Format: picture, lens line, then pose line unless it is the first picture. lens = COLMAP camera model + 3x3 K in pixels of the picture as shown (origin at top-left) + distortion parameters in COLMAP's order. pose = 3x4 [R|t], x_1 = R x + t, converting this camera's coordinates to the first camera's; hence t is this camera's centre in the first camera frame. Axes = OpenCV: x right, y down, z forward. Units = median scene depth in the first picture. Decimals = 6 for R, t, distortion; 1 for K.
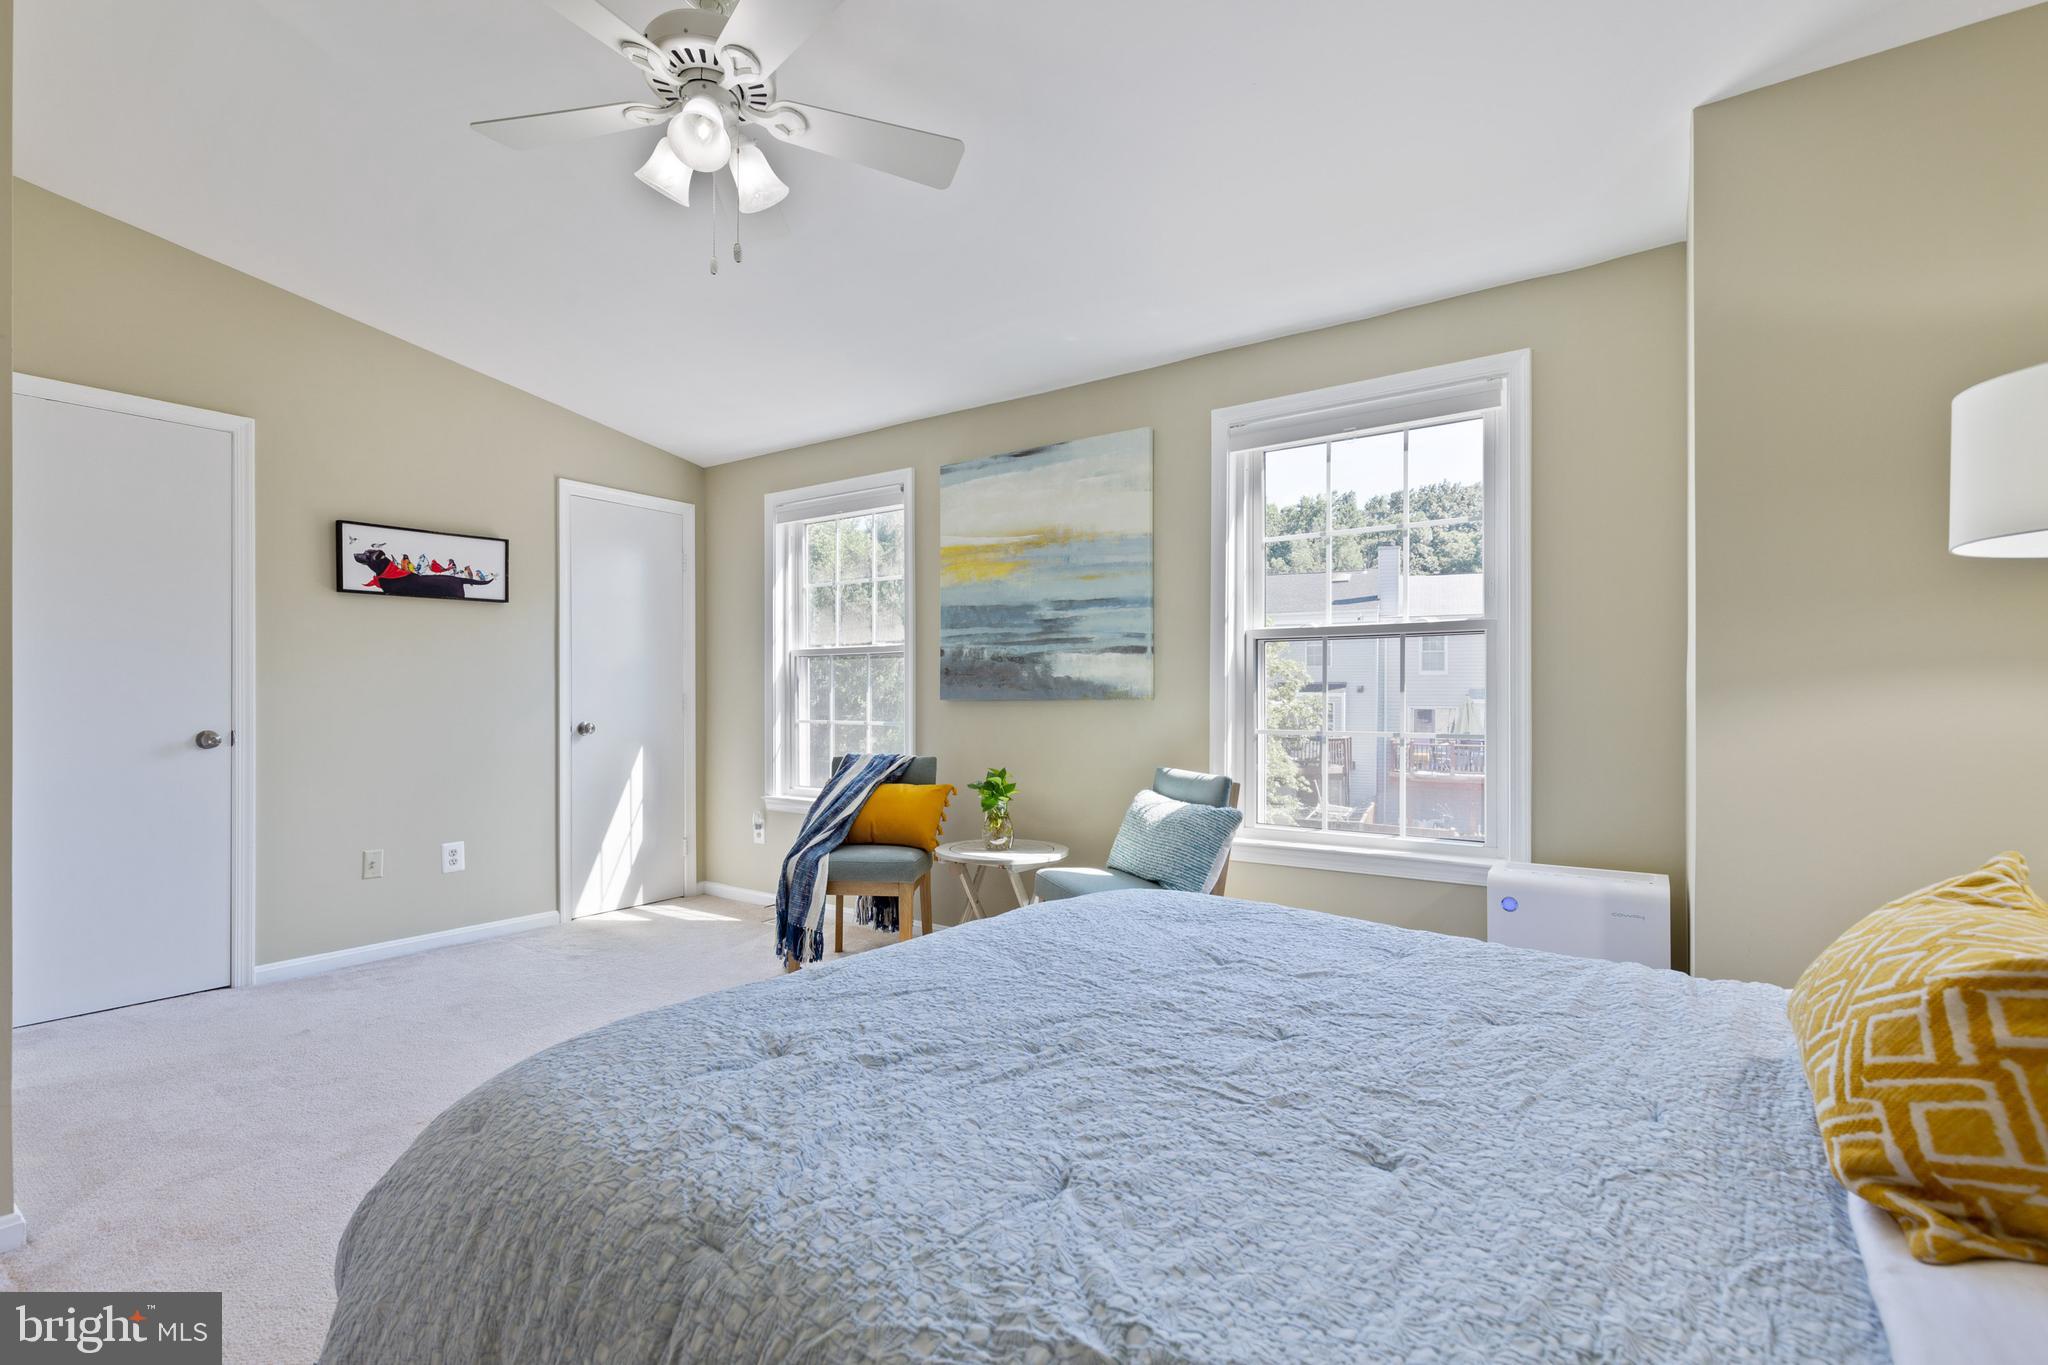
lens RADIAL K [[931.4, 0, 1022.1], [0, 931.4, 693.9], [0, 0, 1]] dist [0.001860, -0.000009]
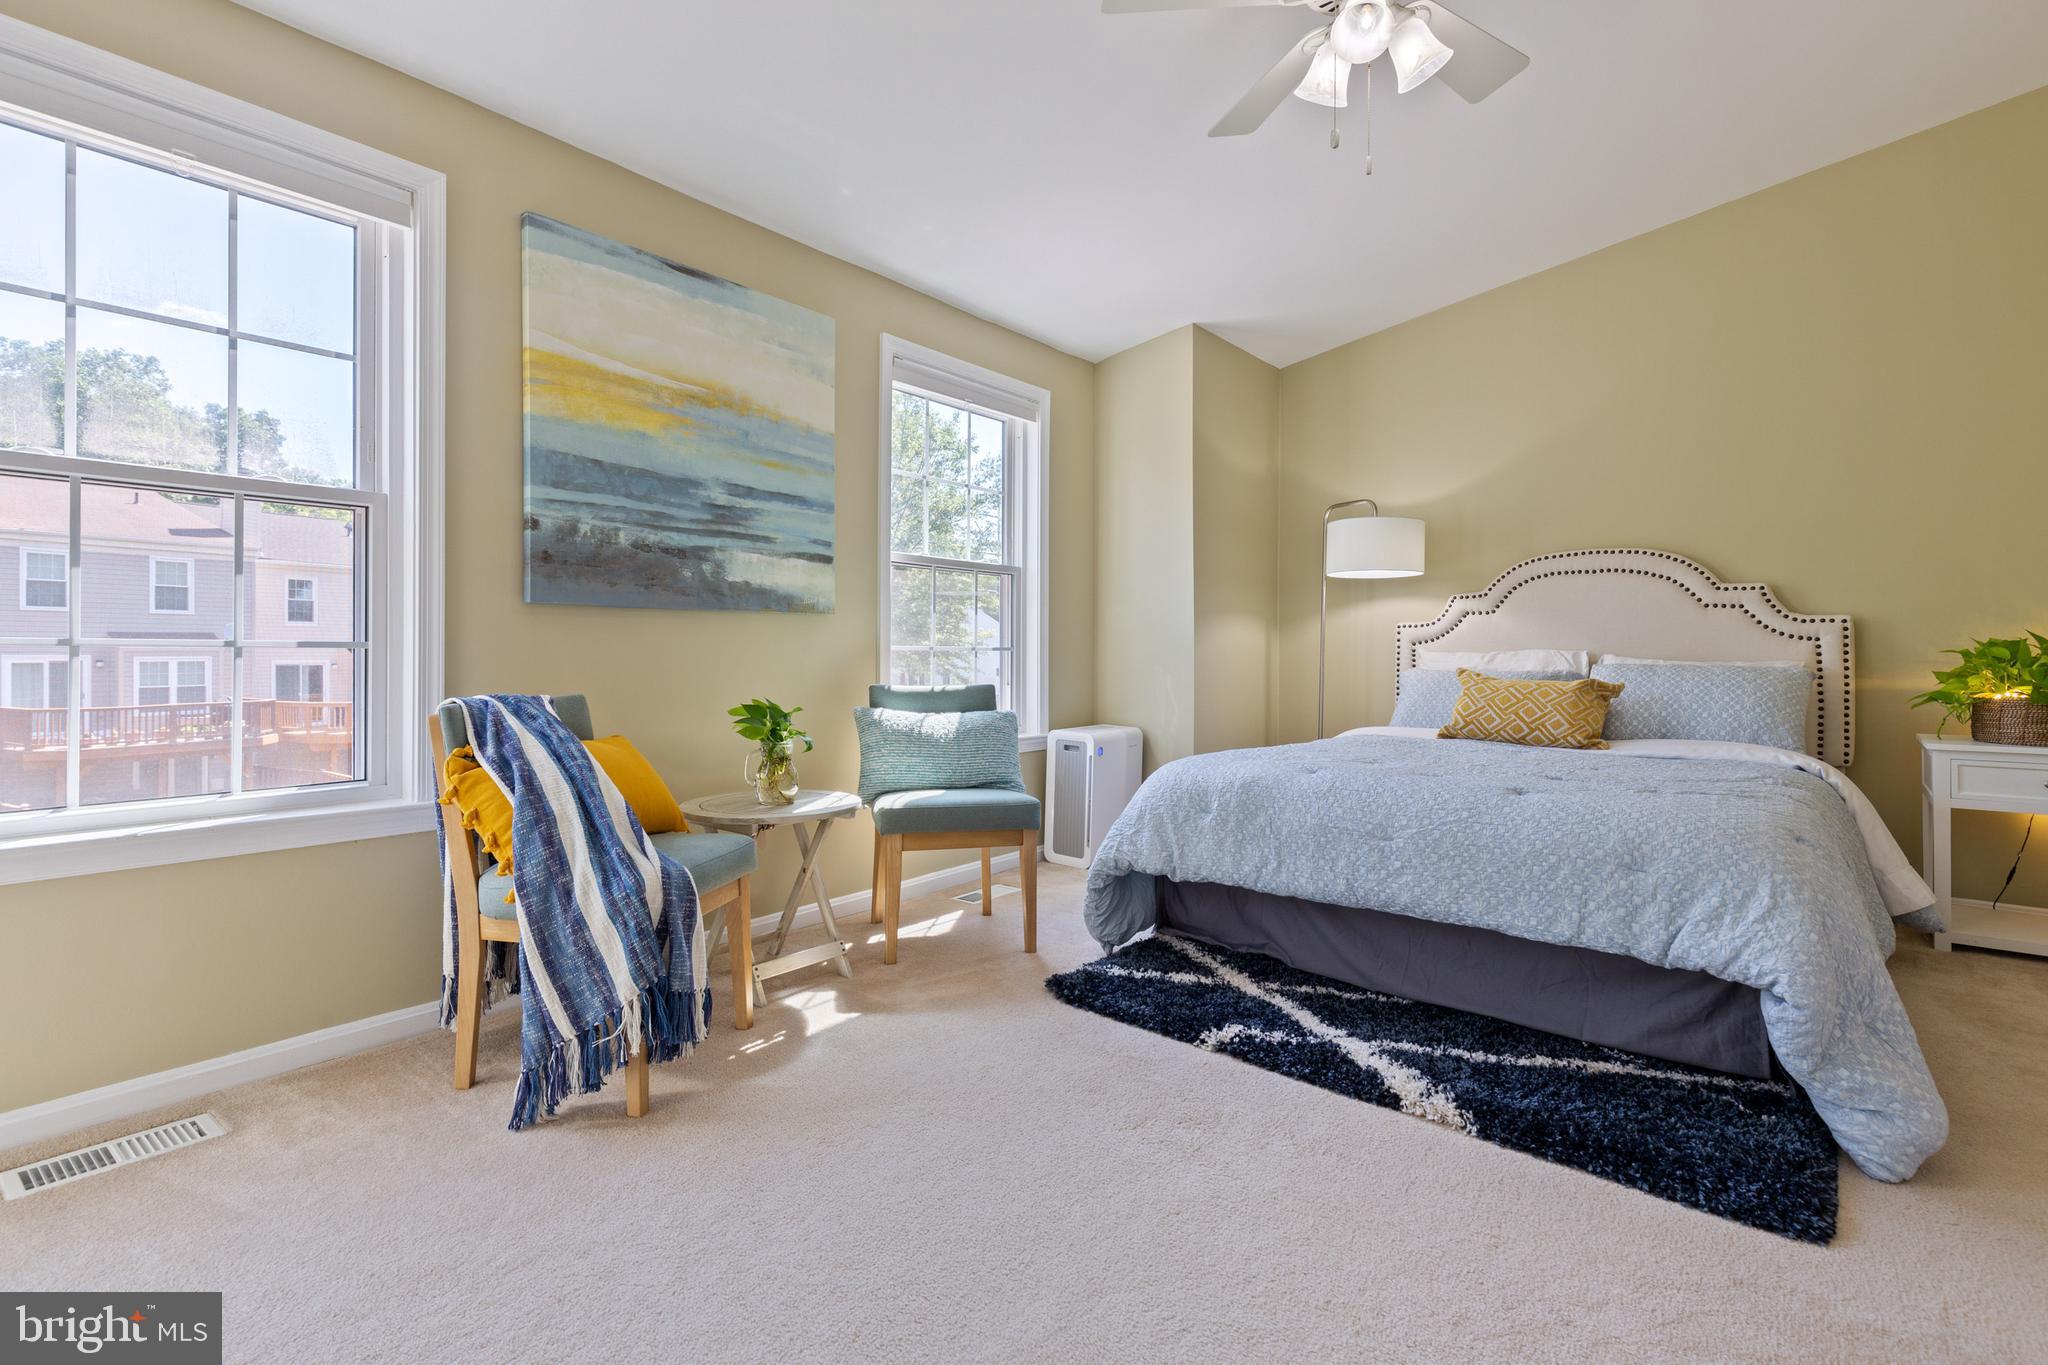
lens RADIAL K [[920.9, 0, 1023.9], [0, 920.9, 647.6], [0, 0, 1]] dist [0.001848, 0.000044]
pose [[0.074054, 0.000776, 0.997254, -0.712761], [-0.012116, 0.999927, 0.000122, 0.034368], [-0.997181, -0.012092, 0.074058, 0.695721]]
